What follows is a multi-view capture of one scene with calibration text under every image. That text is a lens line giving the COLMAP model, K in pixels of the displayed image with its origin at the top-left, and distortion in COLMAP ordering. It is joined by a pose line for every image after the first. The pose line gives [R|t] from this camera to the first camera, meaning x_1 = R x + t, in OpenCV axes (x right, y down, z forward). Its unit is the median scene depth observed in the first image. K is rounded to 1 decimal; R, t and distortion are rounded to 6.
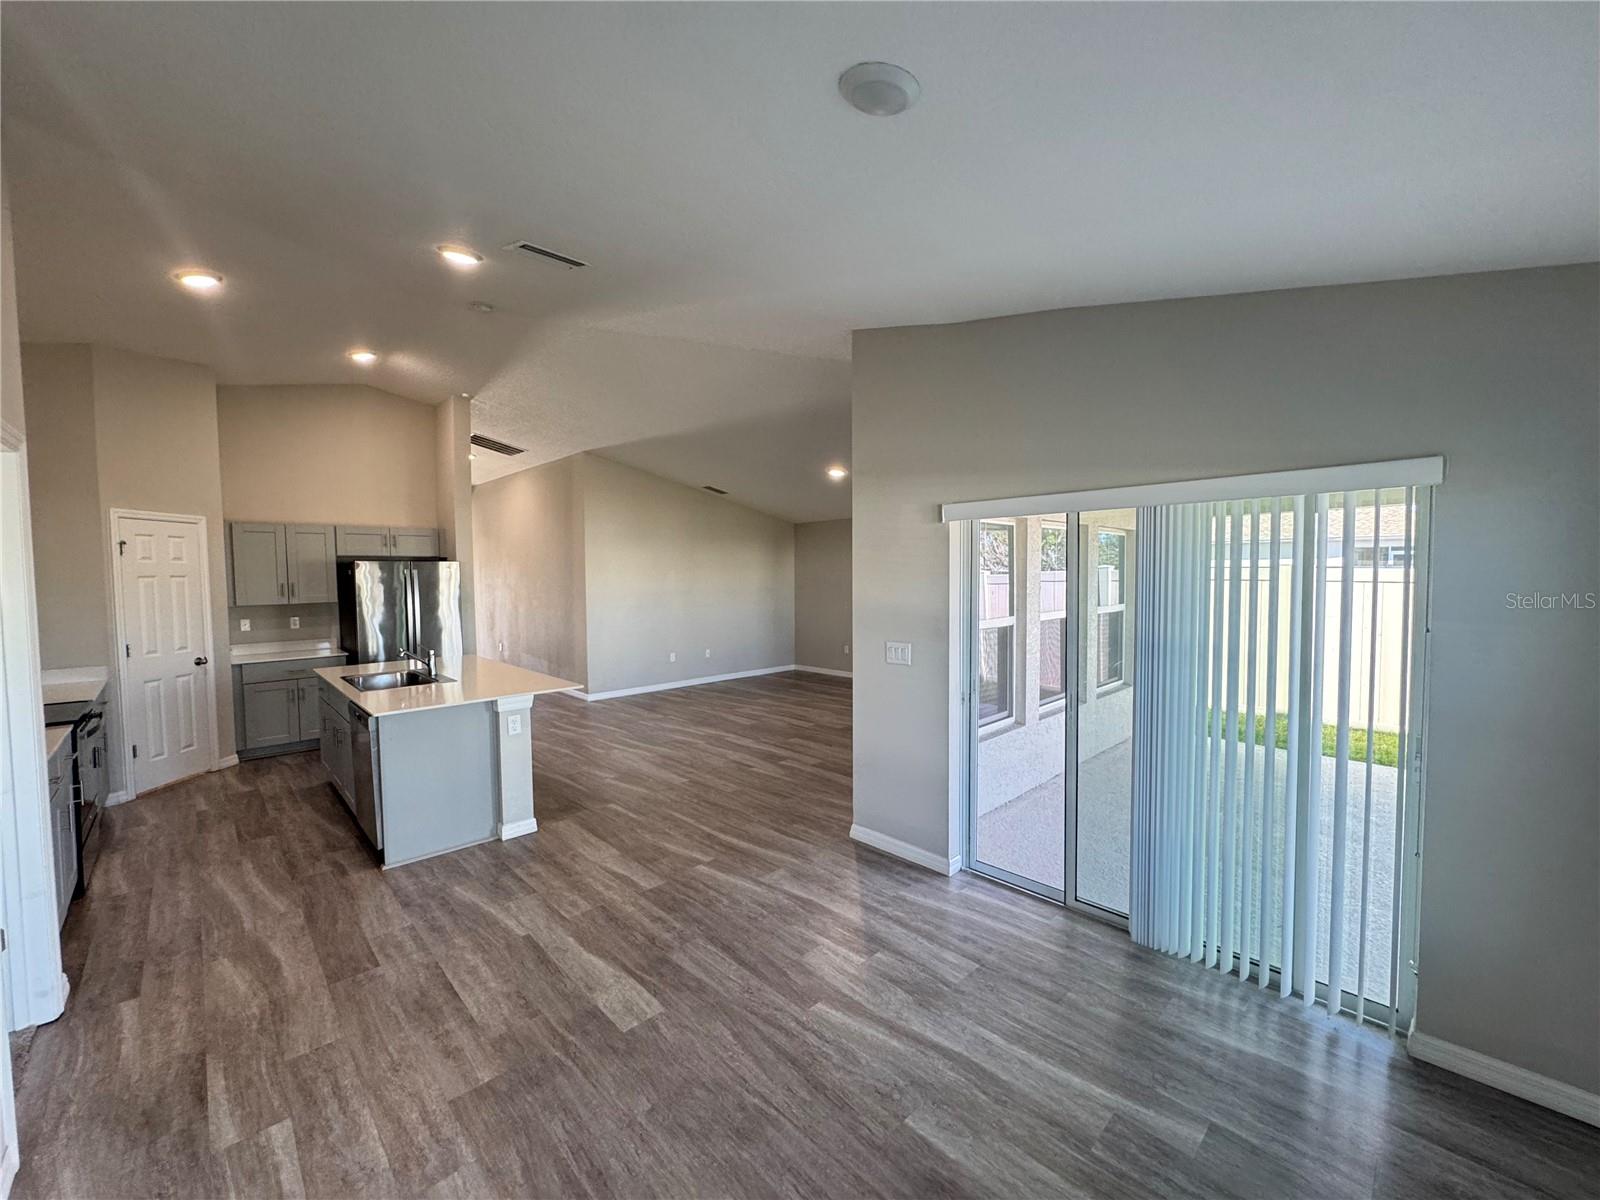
lens RADIAL K [[635.1, 0, 801.4], [0, 635.1, 601.8], [0, 0, 1]] dist [-0.001022, -0.000360]
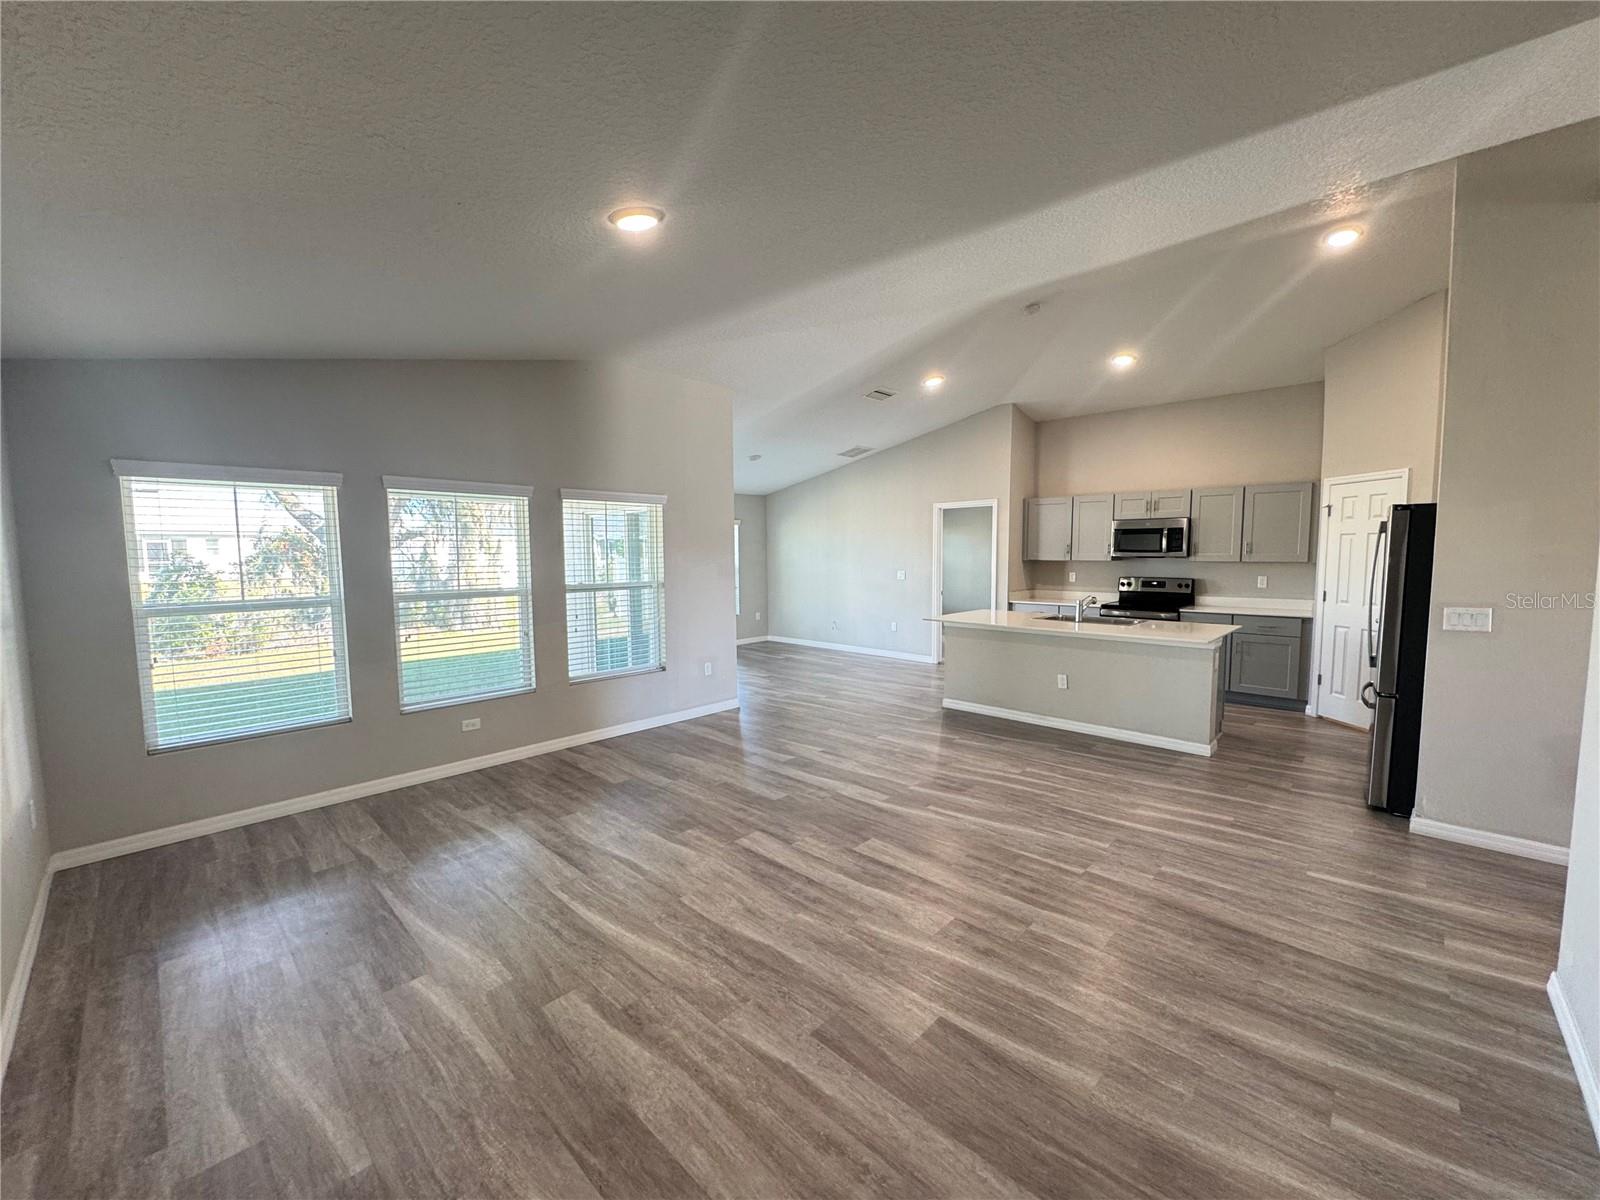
lens RADIAL K [[635.1, 0, 801.4], [0, 635.1, 601.8], [0, 0, 1]] dist [-0.001022, -0.000360]
pose [[-0.999055, 0.017463, -0.039798, -0.015620], [0.012186, 0.991548, 0.129171, -0.072489], [0.041718, 0.128564, -0.990823, 1.927003]]
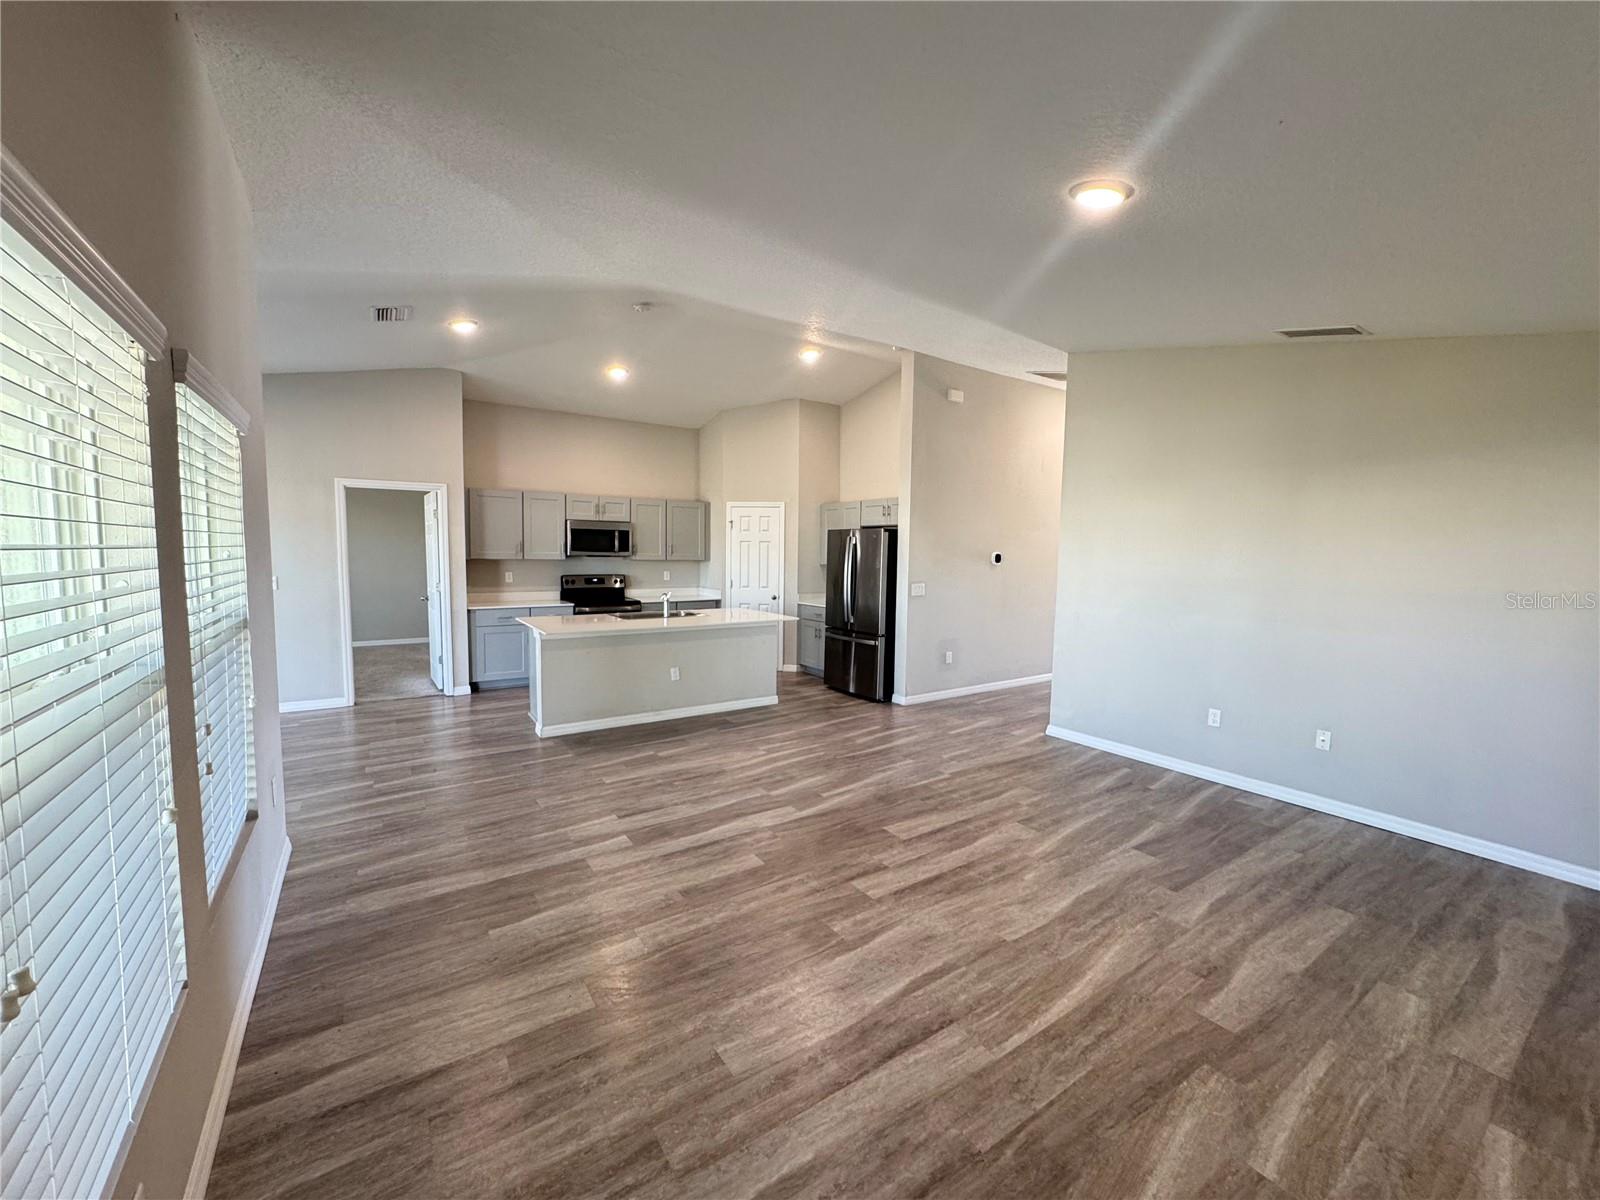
lens RADIAL K [[635.1, 0, 801.4], [0, 635.1, 601.8], [0, 0, 1]] dist [-0.001022, -0.000360]
pose [[-0.170102, 0.084731, -0.981777, 0.555255], [-0.061172, 0.993467, 0.096339, -0.048640], [0.983526, 0.076445, -0.163808, 1.321080]]
